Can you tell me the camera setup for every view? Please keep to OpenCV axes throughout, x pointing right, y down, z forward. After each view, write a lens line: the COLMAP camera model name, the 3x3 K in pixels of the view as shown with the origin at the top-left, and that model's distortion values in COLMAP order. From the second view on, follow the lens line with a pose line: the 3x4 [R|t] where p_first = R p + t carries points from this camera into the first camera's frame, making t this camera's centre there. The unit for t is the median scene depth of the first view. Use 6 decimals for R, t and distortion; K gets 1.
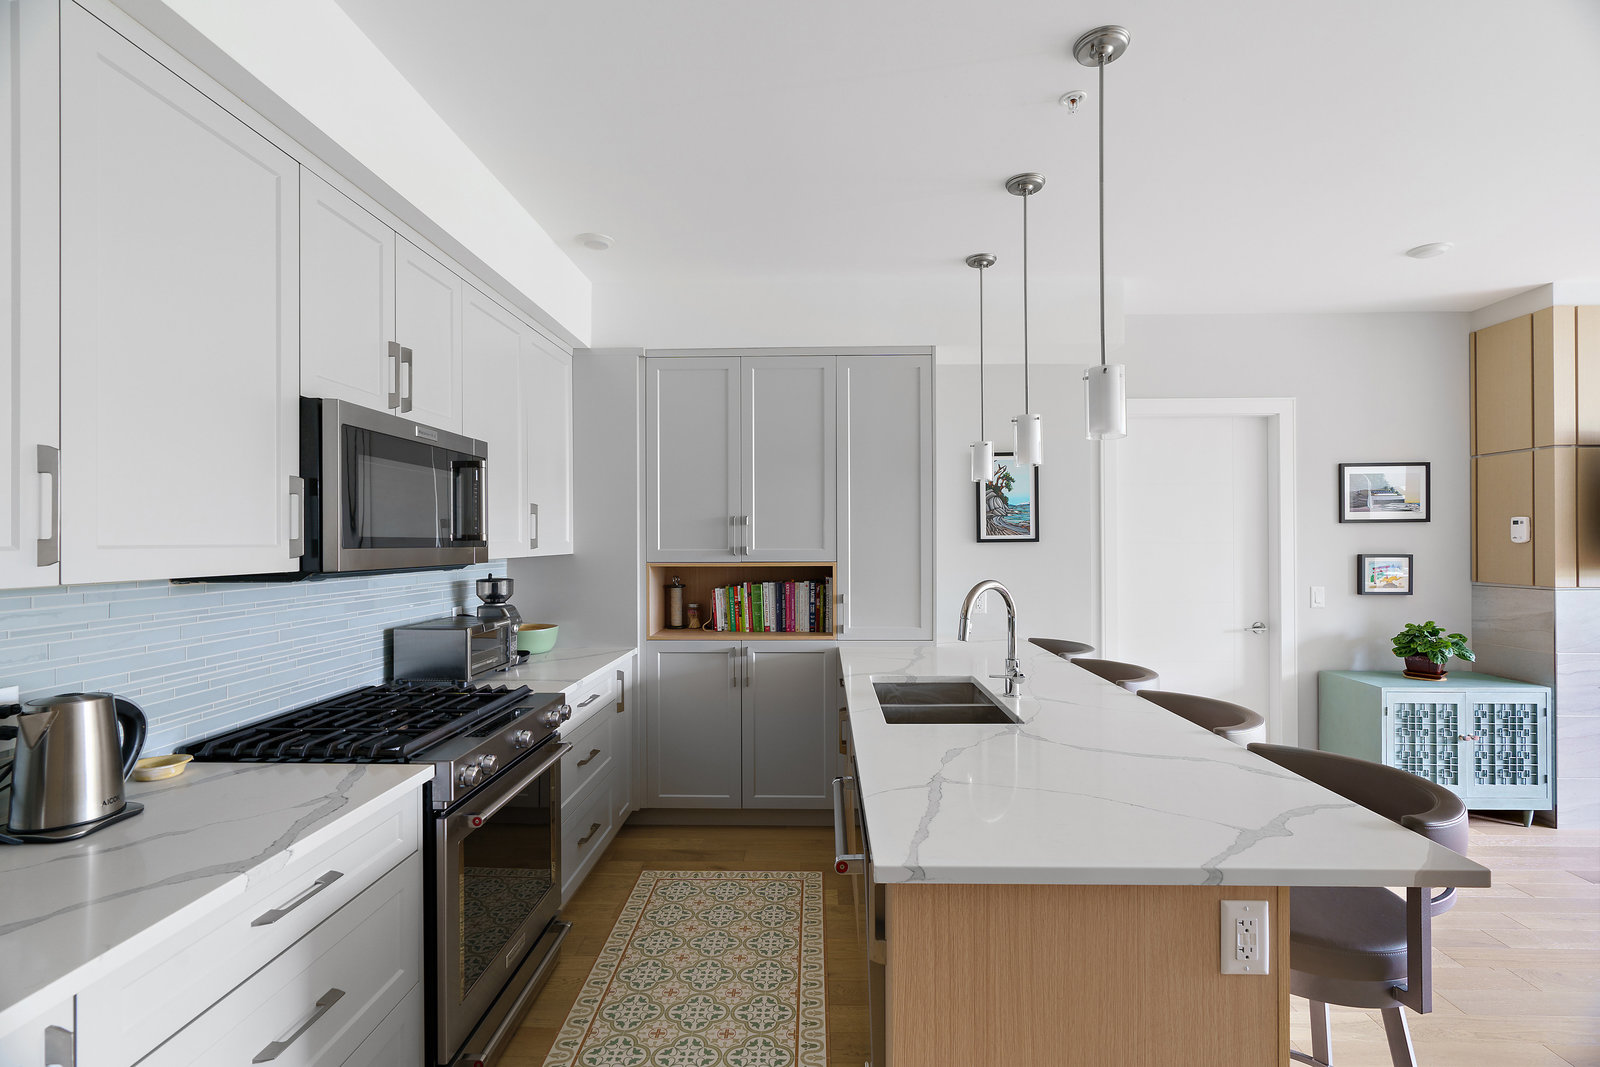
lens RADIAL K [[722.1, 0, 803.4], [0, 722.1, 538.3], [0, 0, 1]] dist [-0.003333, 0.001094]
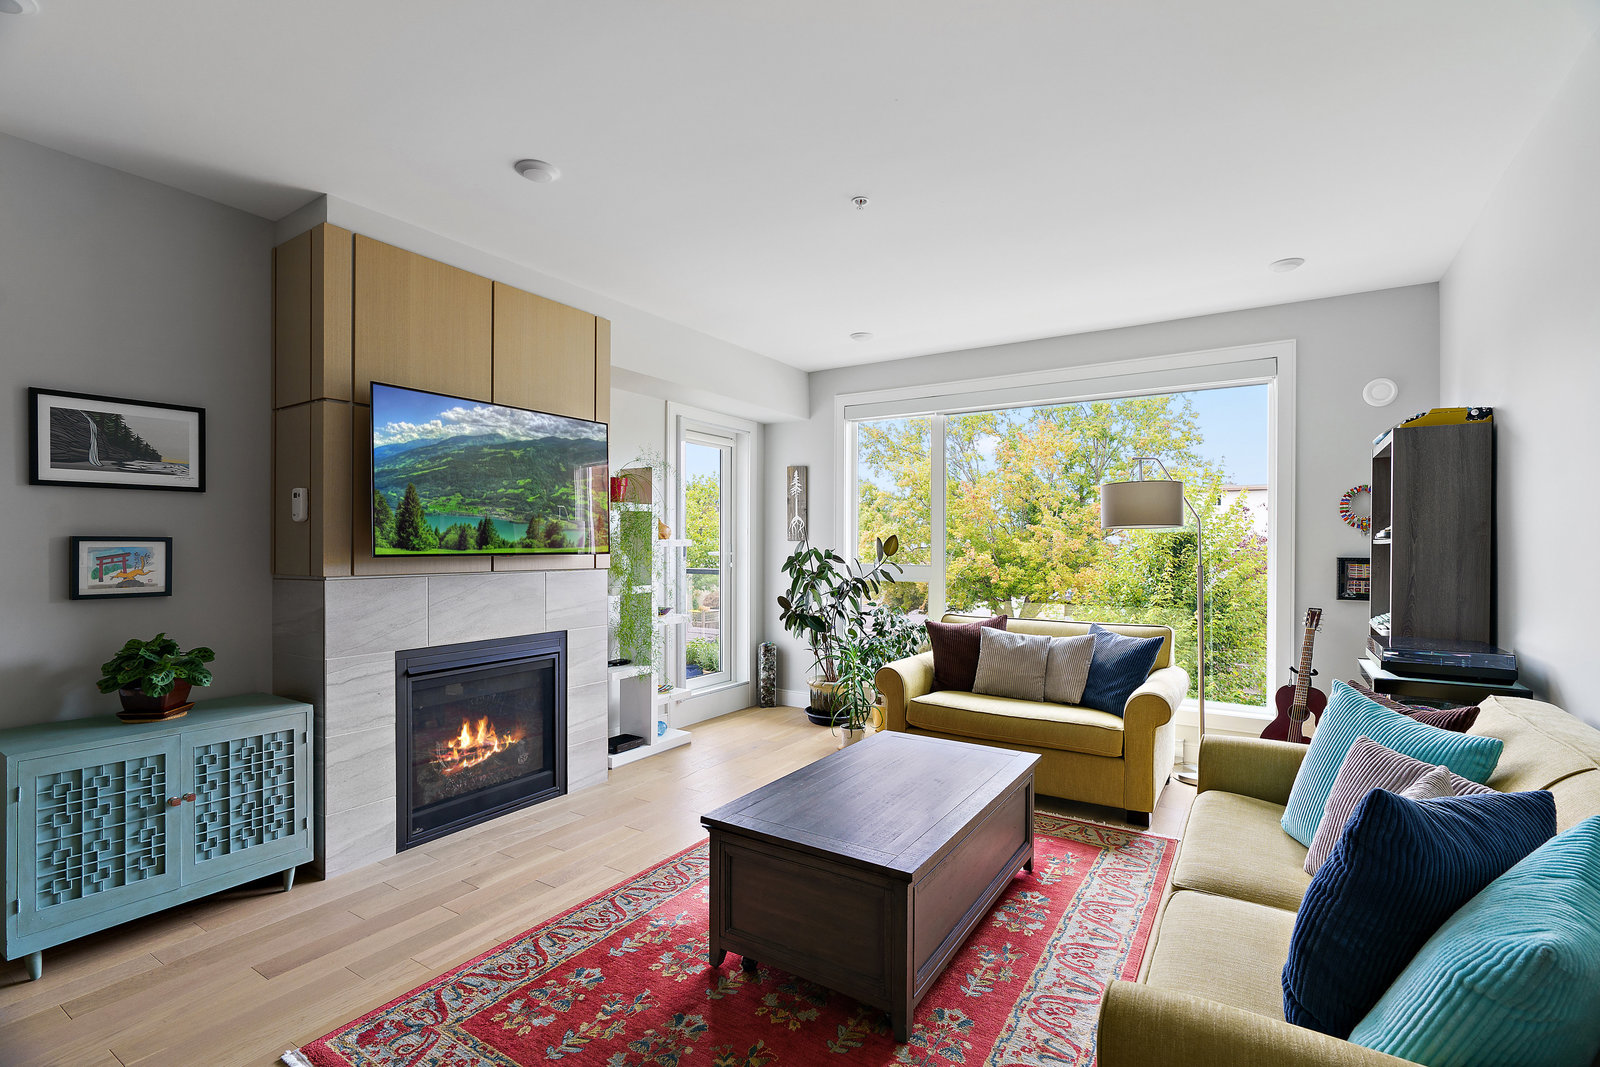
lens RADIAL K [[729.5, 0, 807.4], [0, 729.5, 544.3], [0, 0, 1]] dist [-0.004177, 0.000313]
pose [[0.510310, 0.004872, 0.859976, 0.626644], [-0.004572, 0.999985, -0.002952, 0.032072], [-0.859978, -0.002425, 0.510325, 0.132315]]
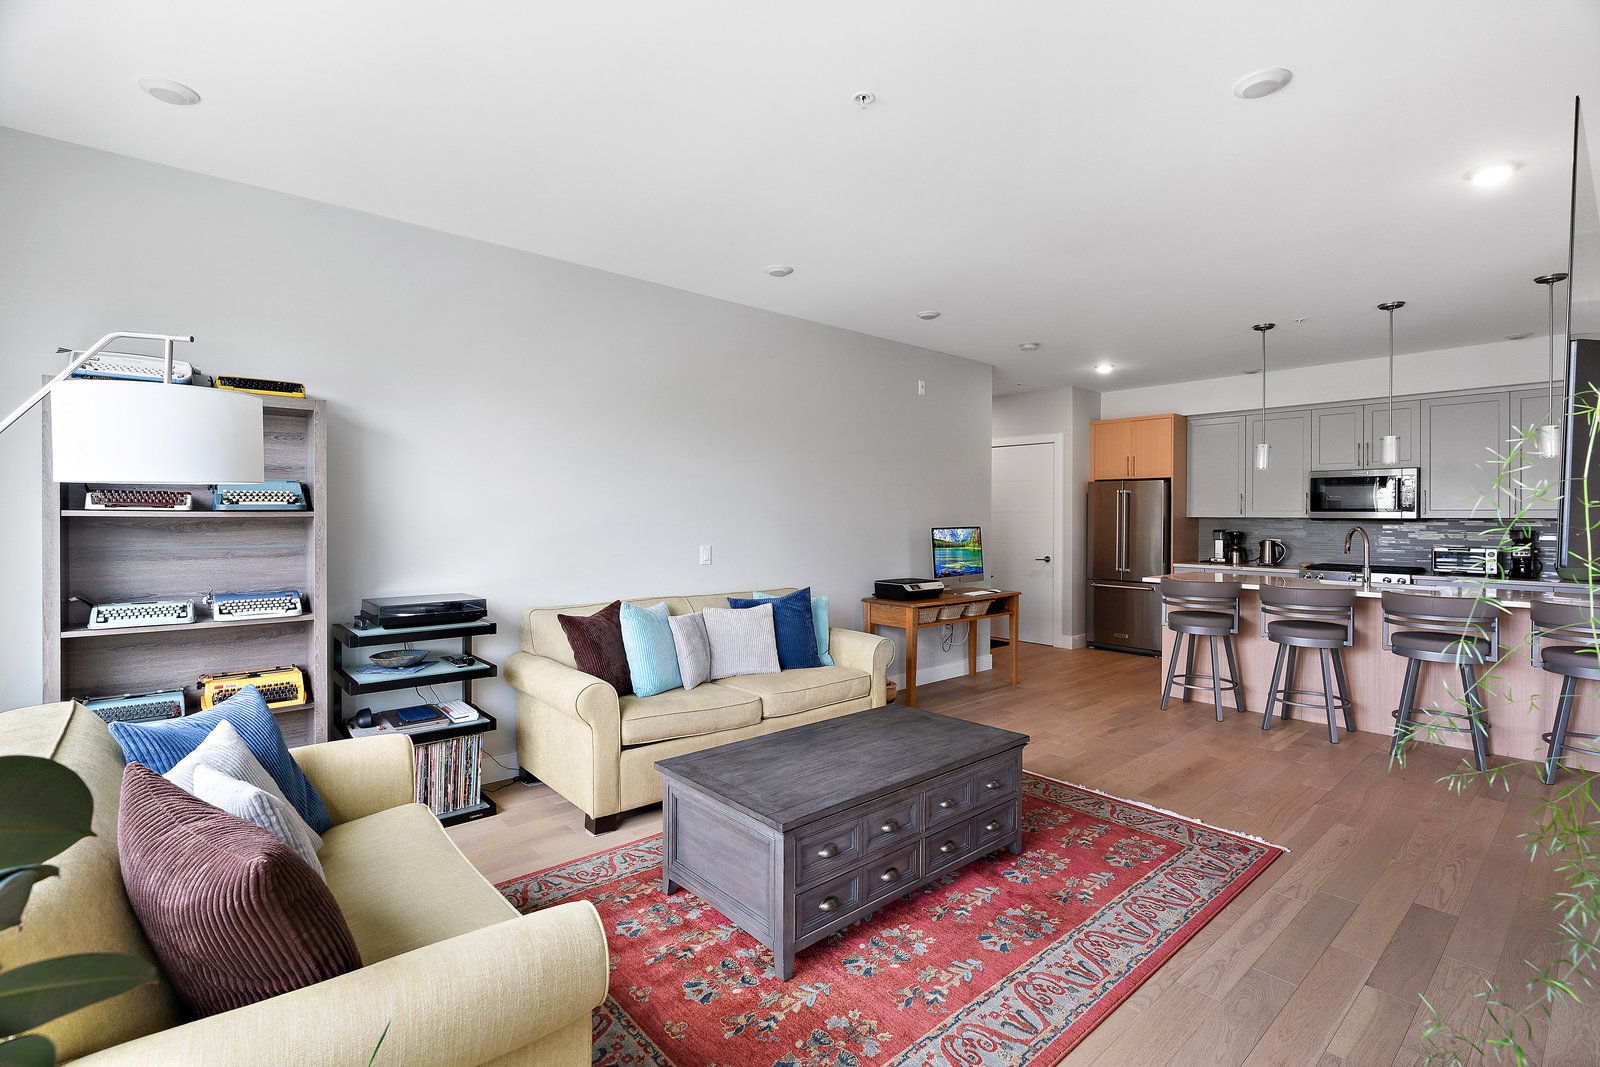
lens RADIAL K [[736.1, 0, 808.5], [0, 736.1, 520.9], [0, 0, 1]] dist [-0.002525, -0.000201]
pose [[-0.727046, 0.002165, -0.686585, 1.867615], [-0.003425, 0.999971, 0.006780, 0.022129], [0.686580, 0.007281, -0.727018, 0.960808]]
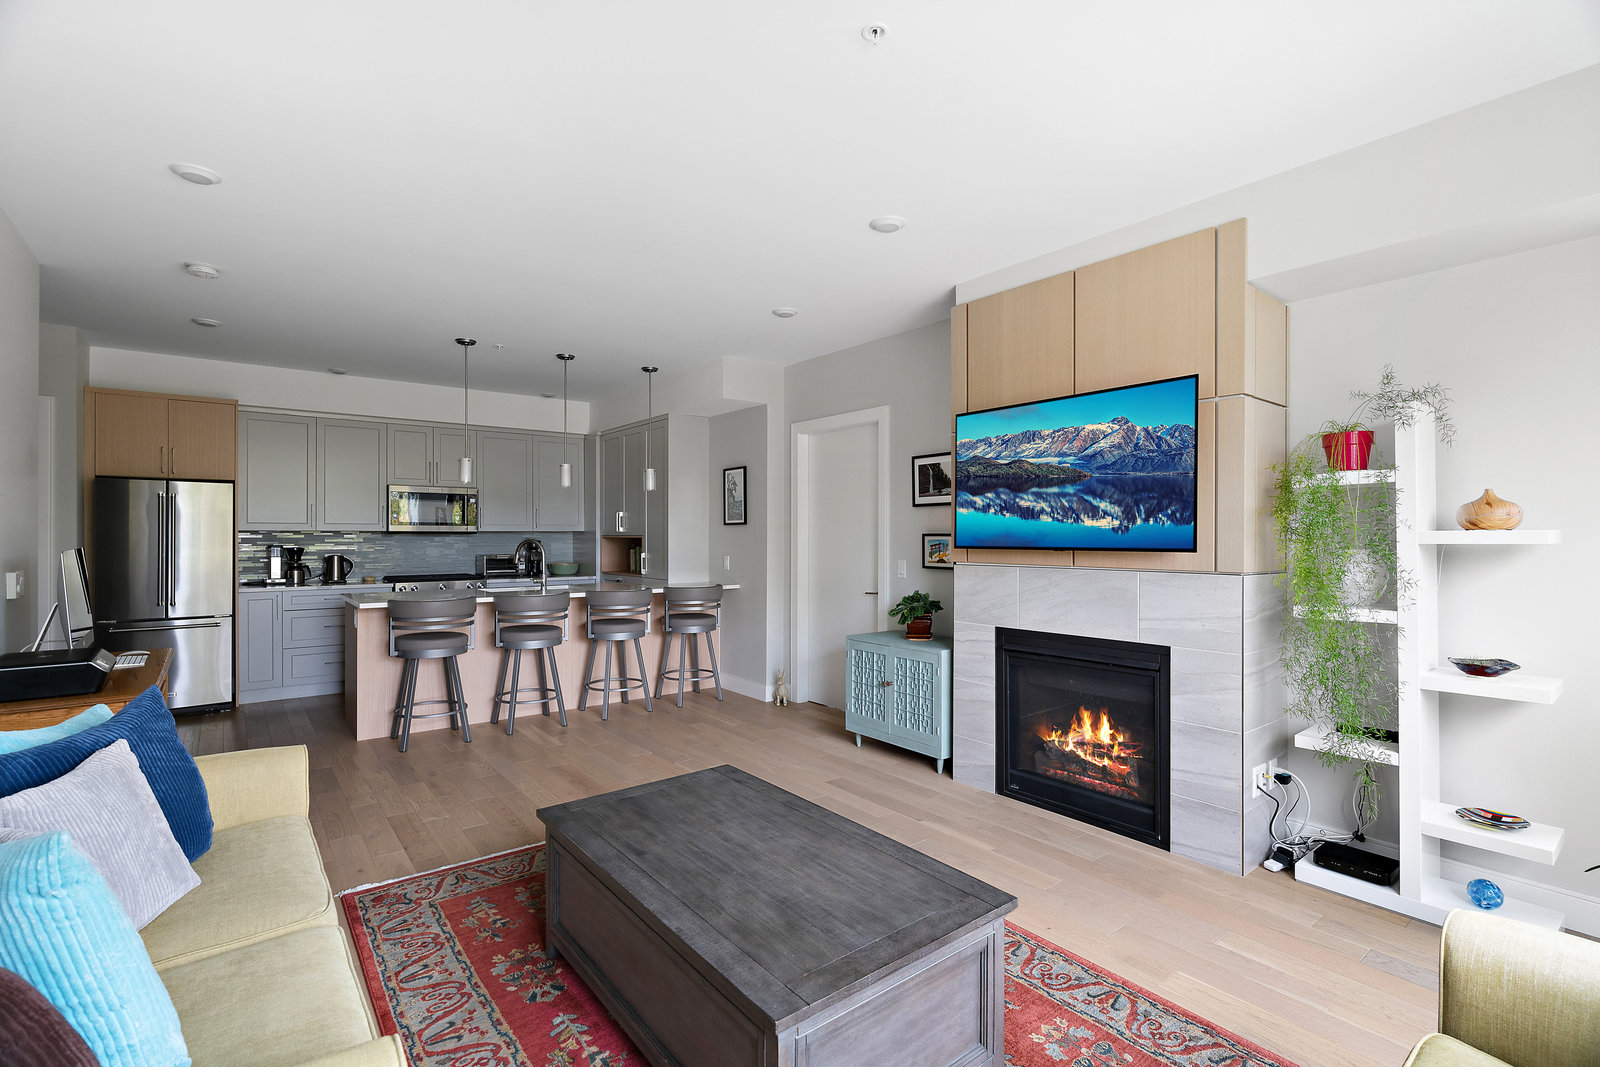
lens RADIAL K [[733.5, 0, 803.0], [0, 733.5, 535.9], [0, 0, 1]] dist [-0.006242, 0.000438]
pose [[0.640465, 0.004943, -0.767971, 1.764866], [-0.001726, 0.999986, 0.004997, 0.023463], [0.767985, -0.001875, 0.640465, 0.103770]]
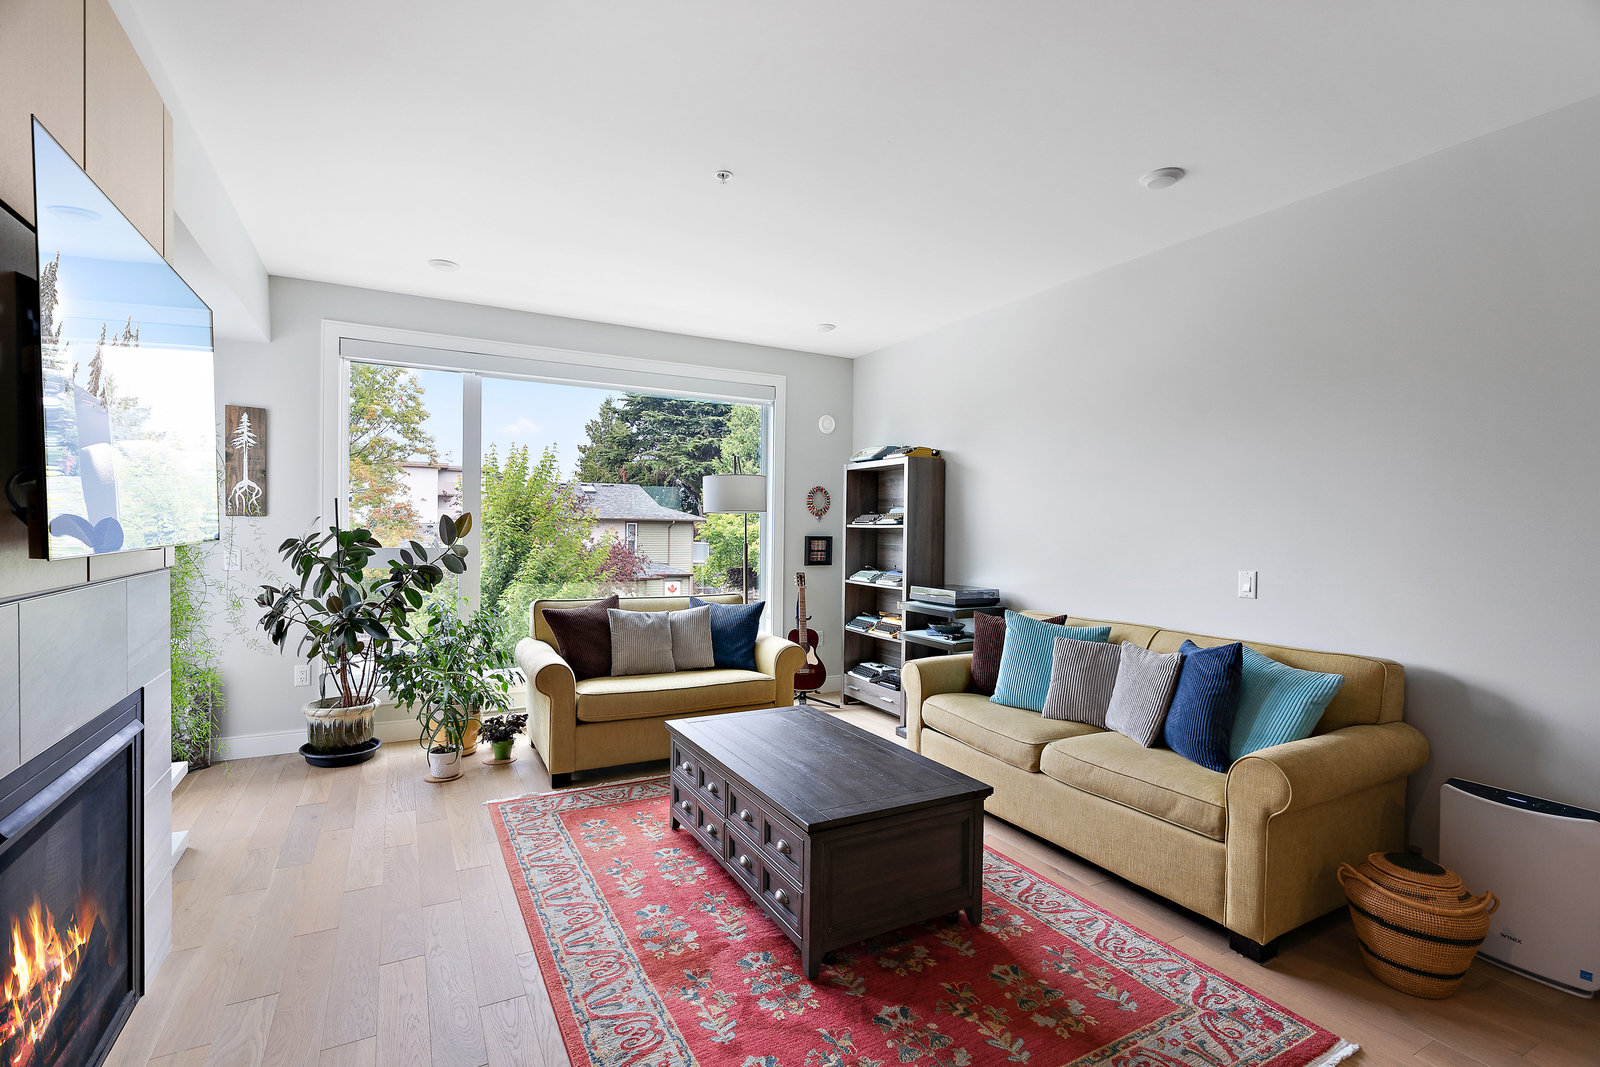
lens RADIAL K [[733.5, 0, 803.0], [0, 733.5, 535.9], [0, 0, 1]] dist [-0.006242, 0.000438]
pose [[-0.508841, -0.014205, 0.860744, 0.624062], [-0.010761, 0.999891, 0.010140, 0.028847], [-0.860794, -0.004103, -0.508938, 0.839113]]
